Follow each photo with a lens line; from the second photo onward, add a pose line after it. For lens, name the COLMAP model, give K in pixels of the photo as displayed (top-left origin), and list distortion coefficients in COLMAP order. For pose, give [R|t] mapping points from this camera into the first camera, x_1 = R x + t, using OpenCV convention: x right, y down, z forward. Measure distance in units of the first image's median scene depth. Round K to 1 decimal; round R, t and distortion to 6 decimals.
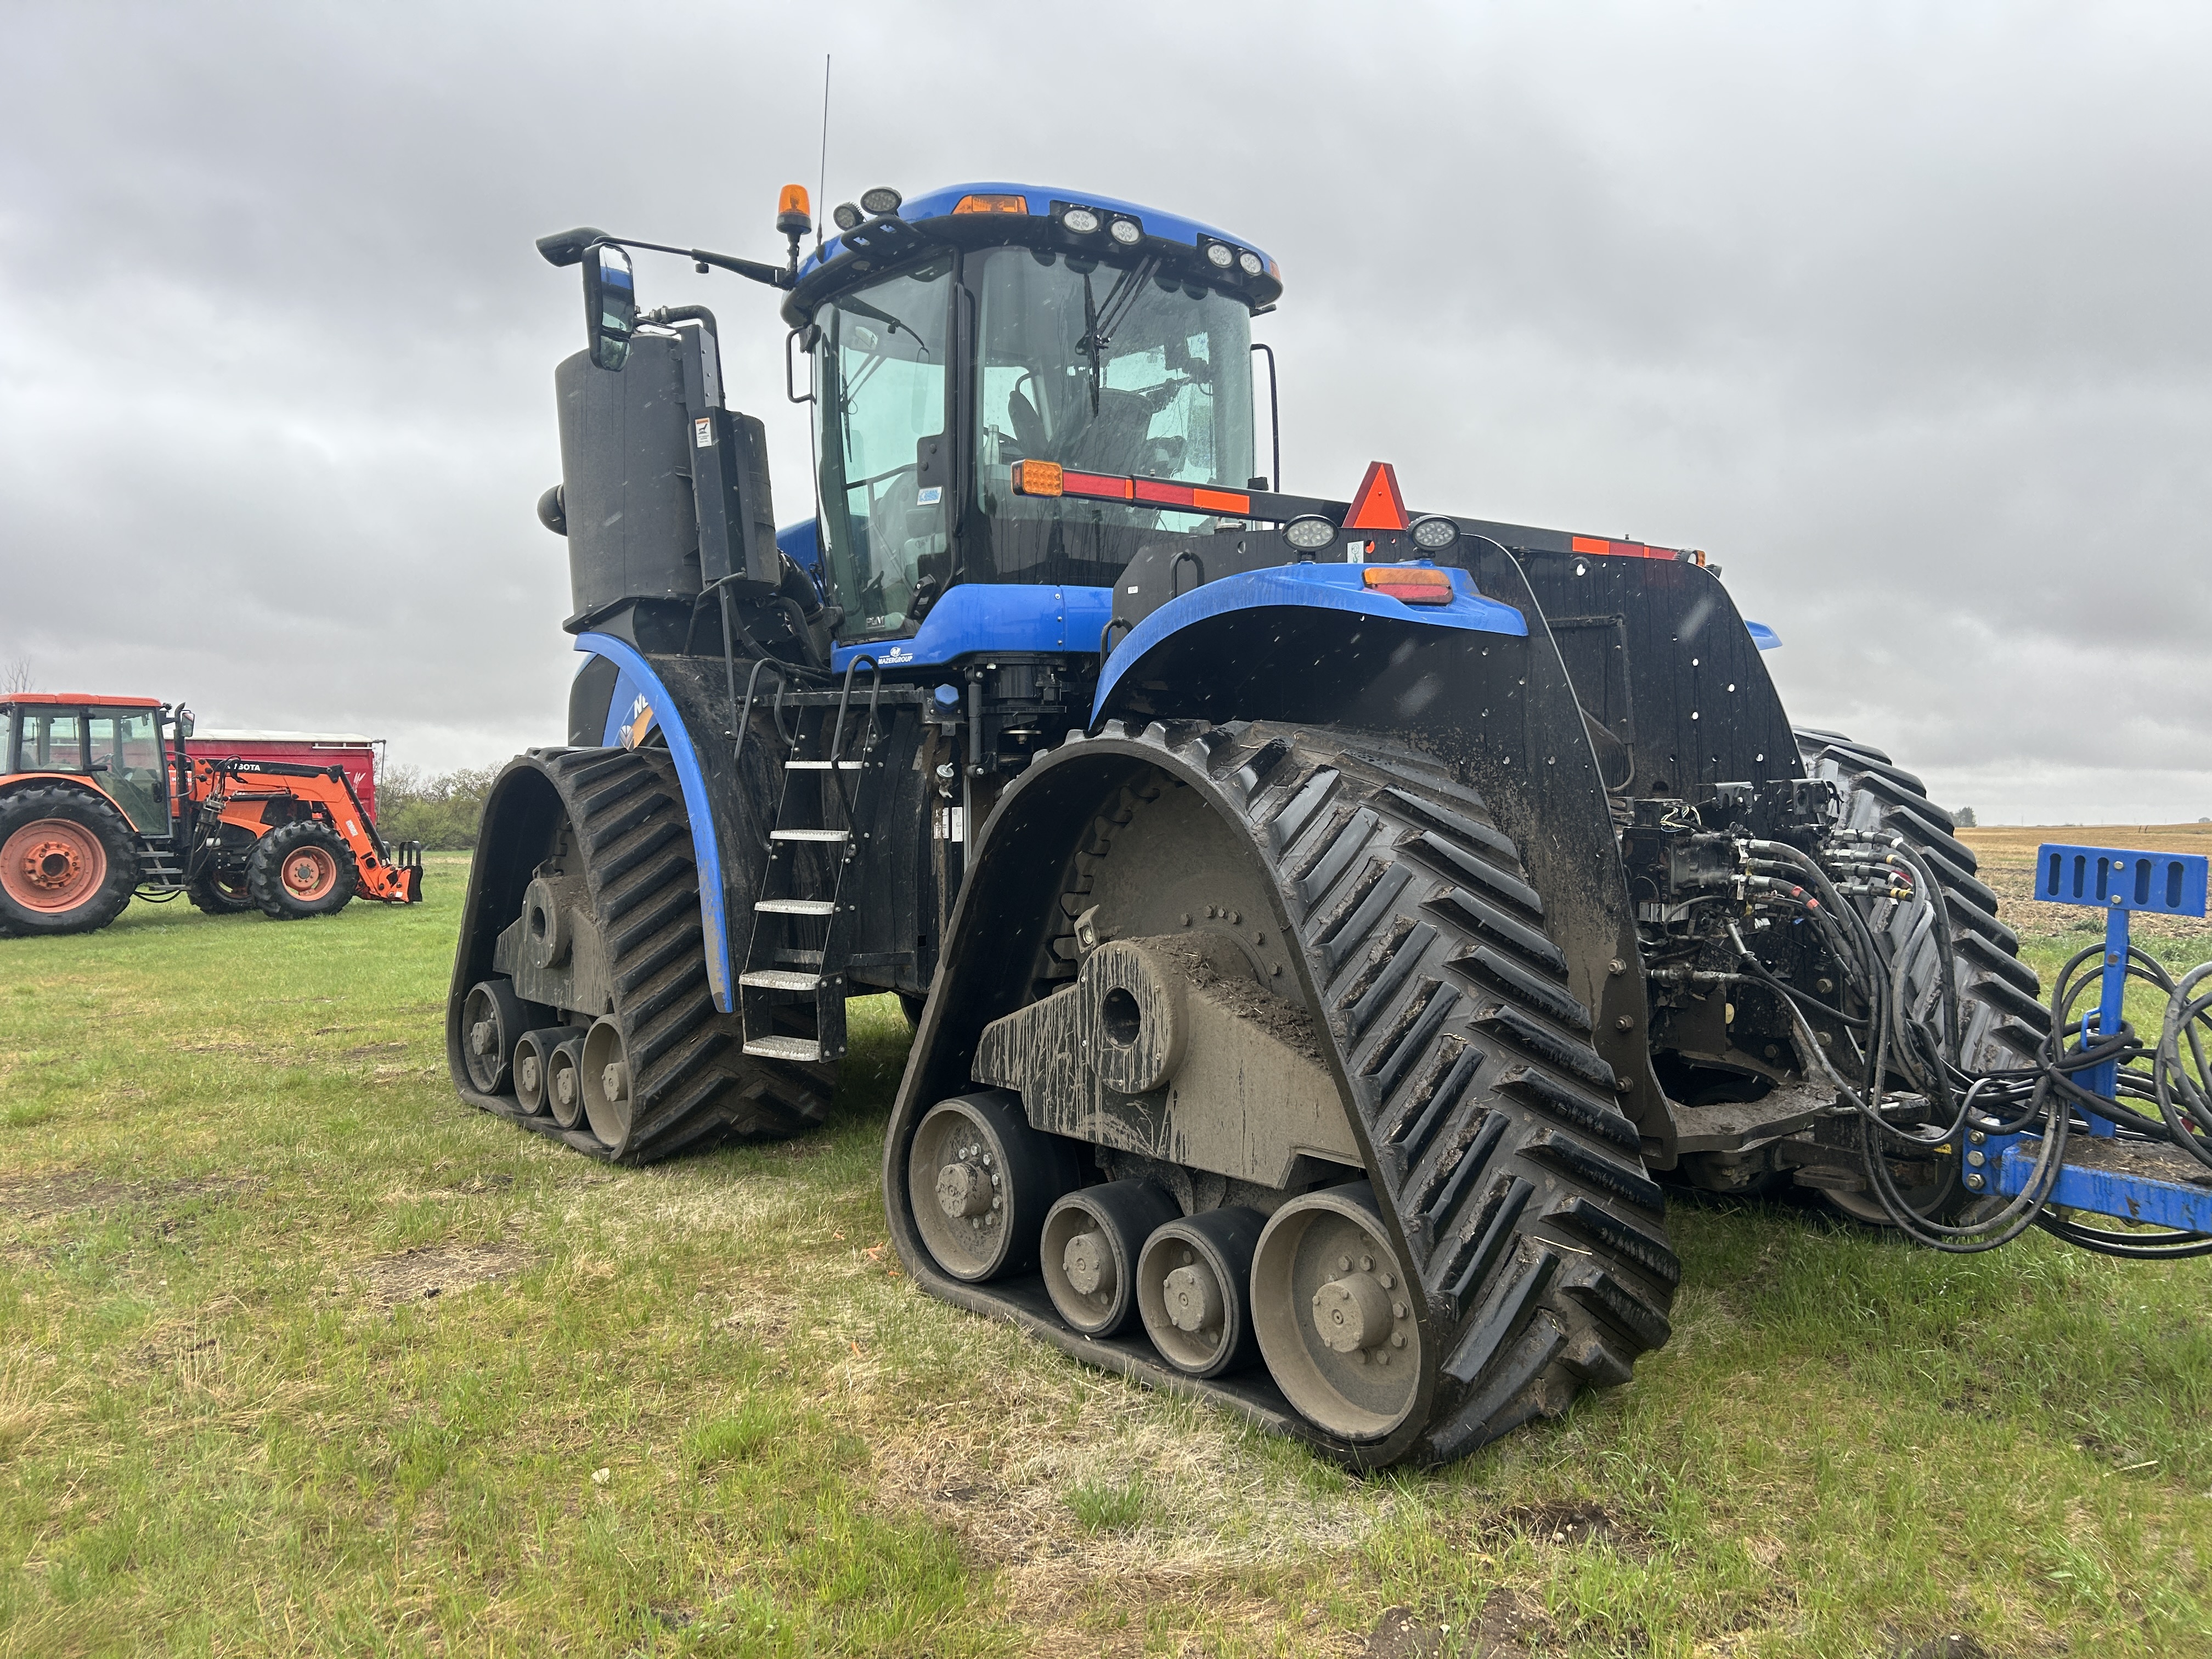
lens RADIAL K [[1675.8, 0, 1106.0], [0, 1675.8, 829.5], [0, 0, 1]] dist [0.060572, -0.070257]
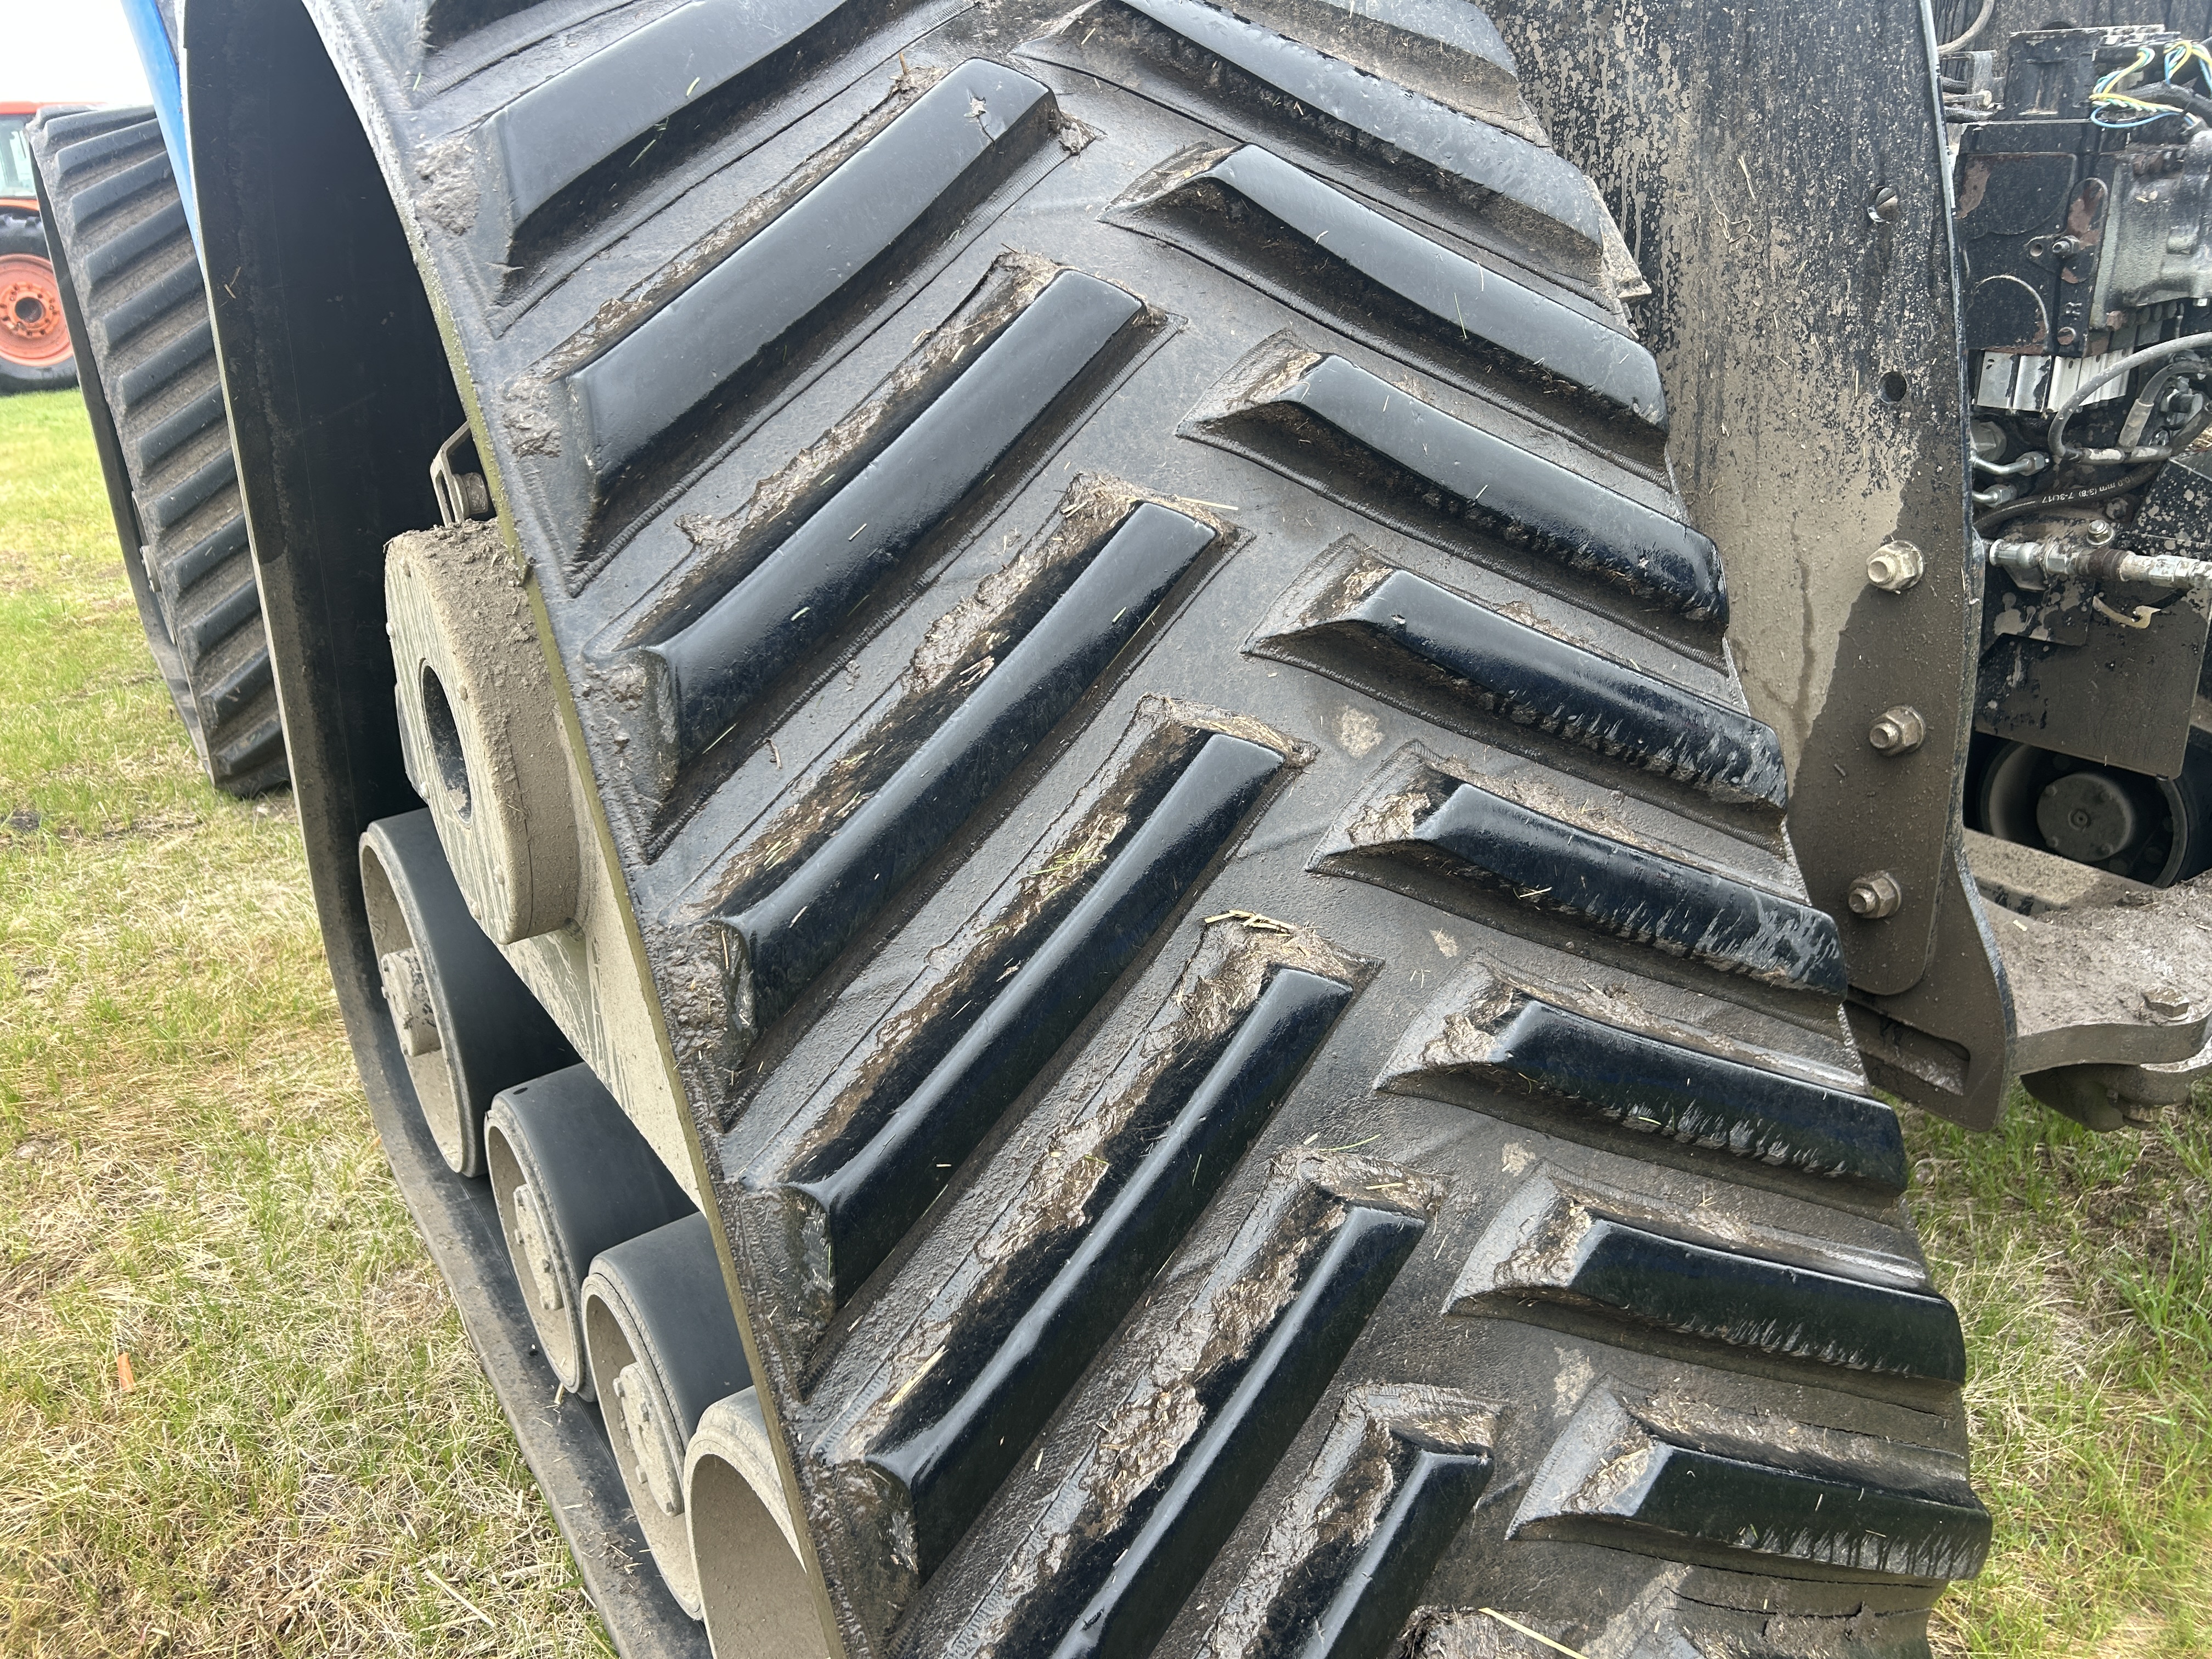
lens RADIAL K [[1642.4, 0, 1106.0], [0, 1642.4, 829.5], [0, 0, 1]] dist [0.100481, -0.123651]
pose [[0.991142, 0.006364, -0.132652, 0.197868], [0.039147, 0.940470, 0.337614, 0.012818], [0.126904, -0.339817, 0.931891, 0.671198]]
